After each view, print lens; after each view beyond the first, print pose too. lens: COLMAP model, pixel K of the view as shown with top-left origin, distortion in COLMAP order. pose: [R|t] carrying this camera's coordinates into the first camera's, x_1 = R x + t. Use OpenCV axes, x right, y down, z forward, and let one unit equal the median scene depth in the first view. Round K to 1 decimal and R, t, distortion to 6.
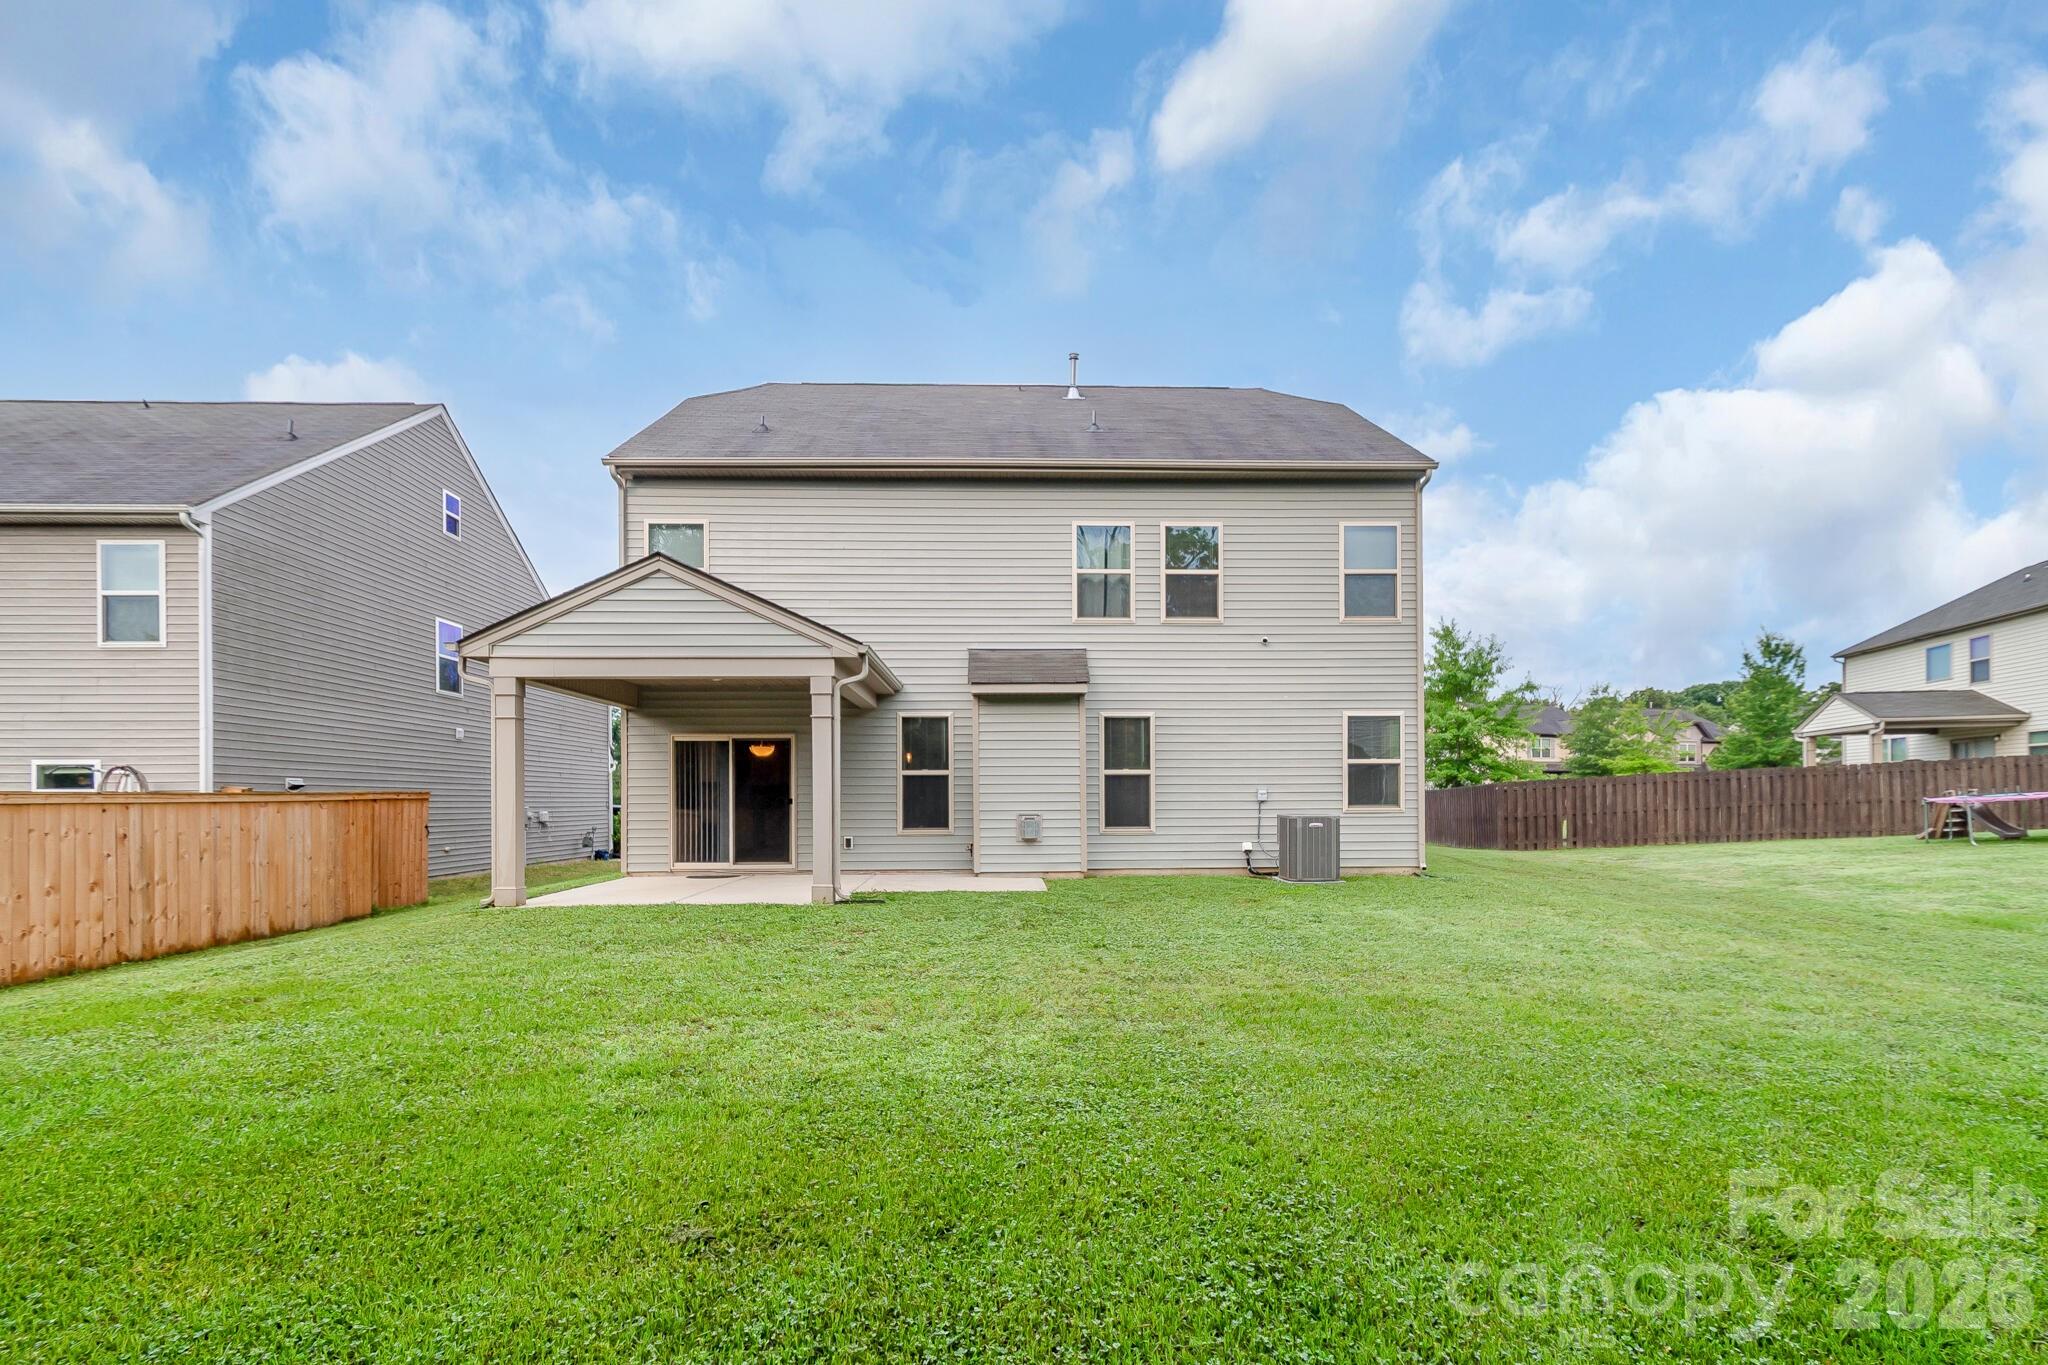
lens RADIAL K [[940.6, 0, 1023.4], [0, 940.6, 635.1], [0, 0, 1]] dist [0.002132, 0.000097]
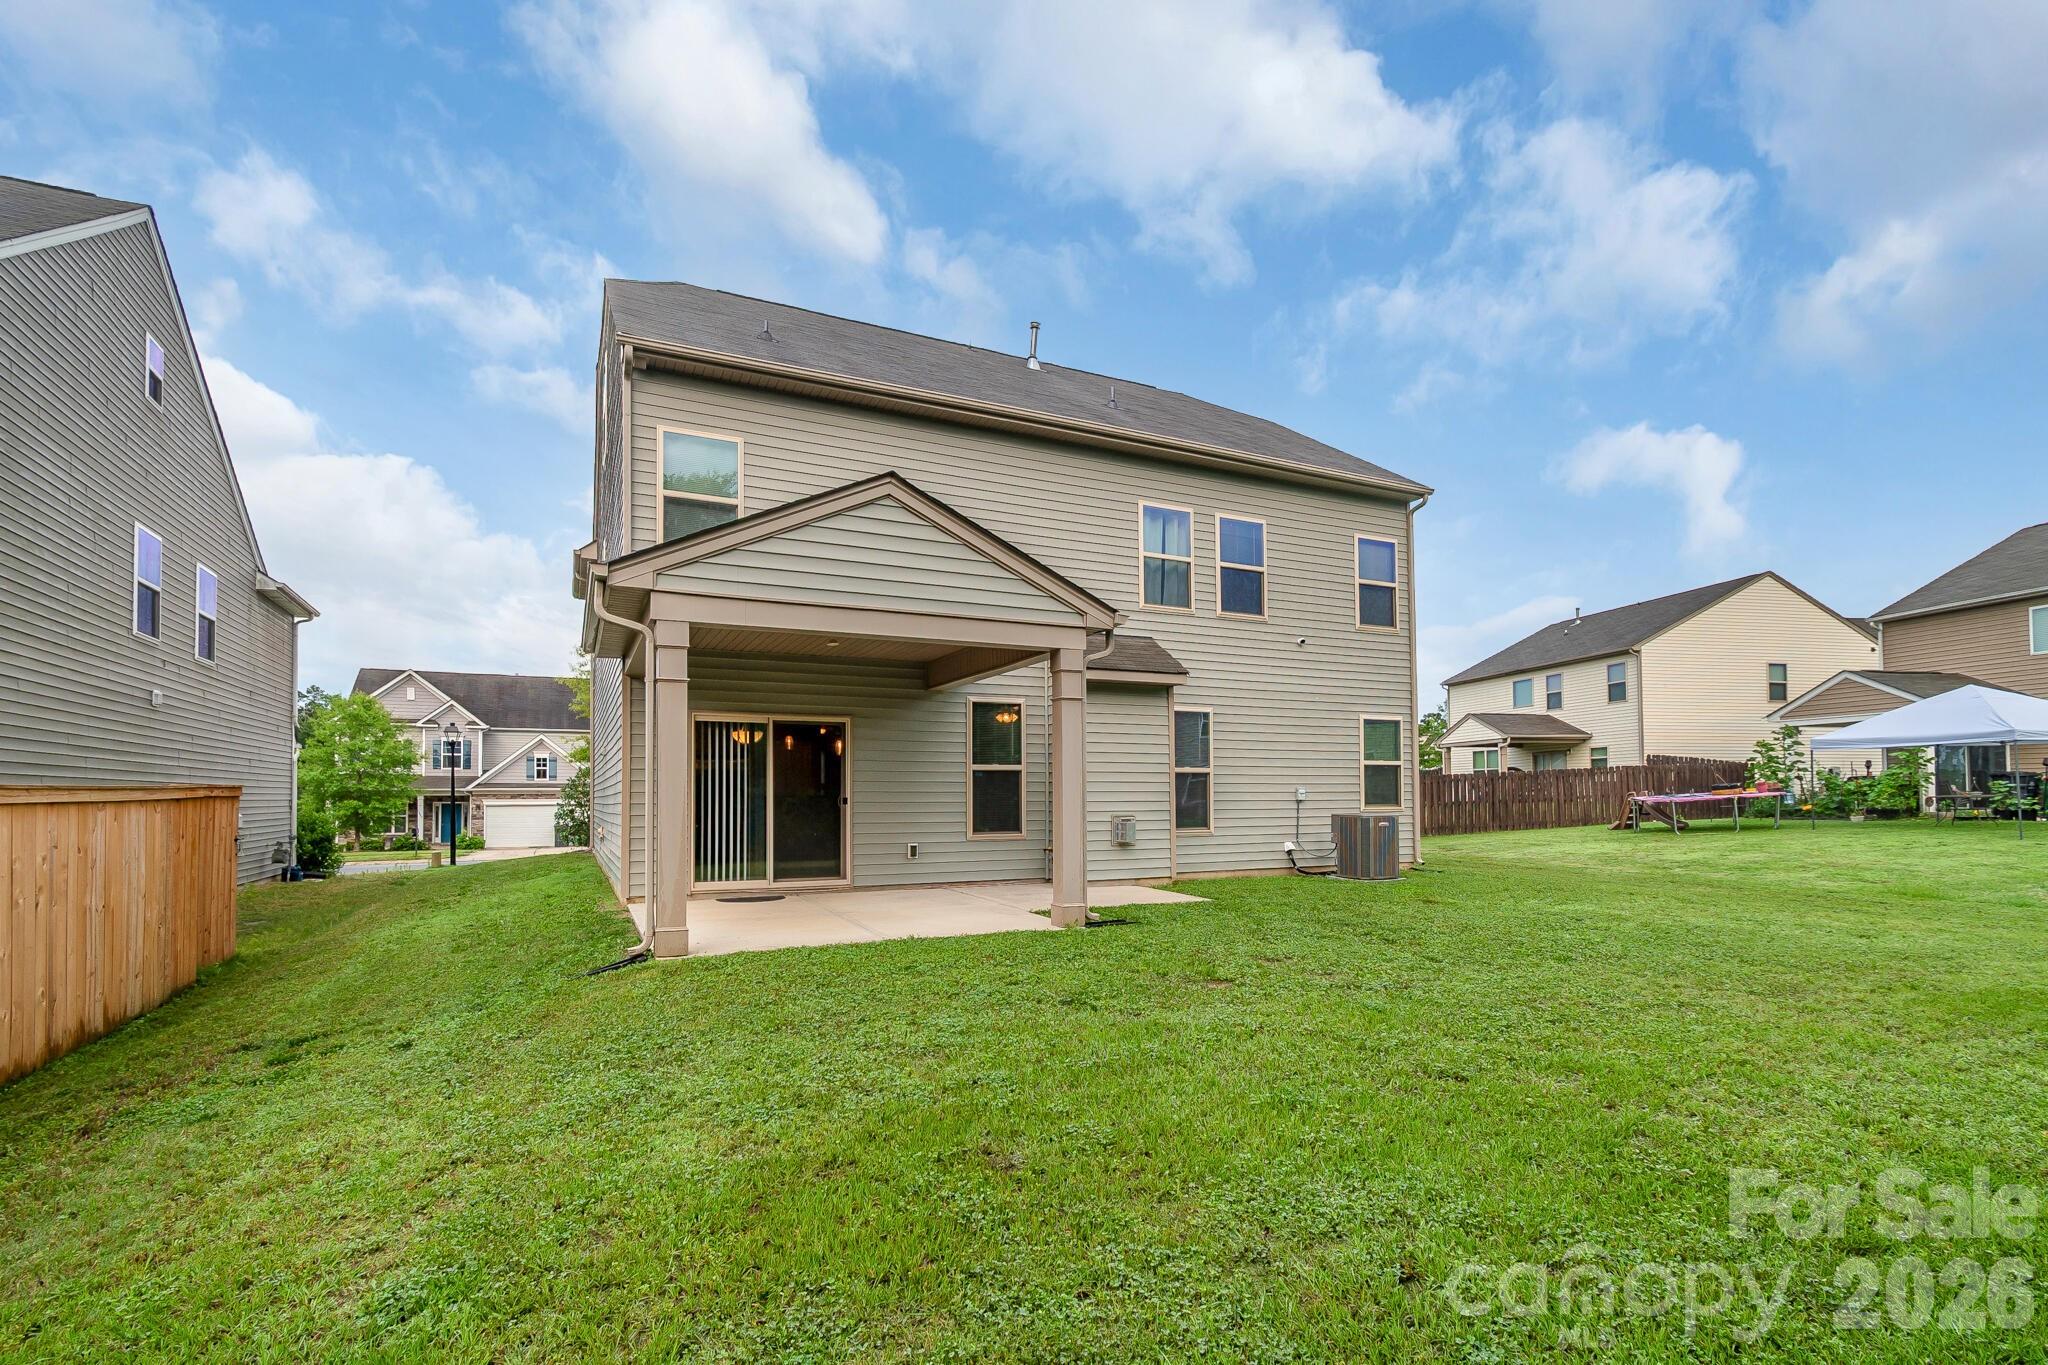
lens RADIAL K [[945.9, 0, 1026.2], [0, 945.9, 617.0], [0, 0, 1]] dist [0.001413, -0.000724]
pose [[0.912883, 0.078387, 0.400625, -0.425948], [-0.072440, 0.996922, -0.029994, 0.031513], [-0.401743, -0.001640, 0.915751, 0.187784]]
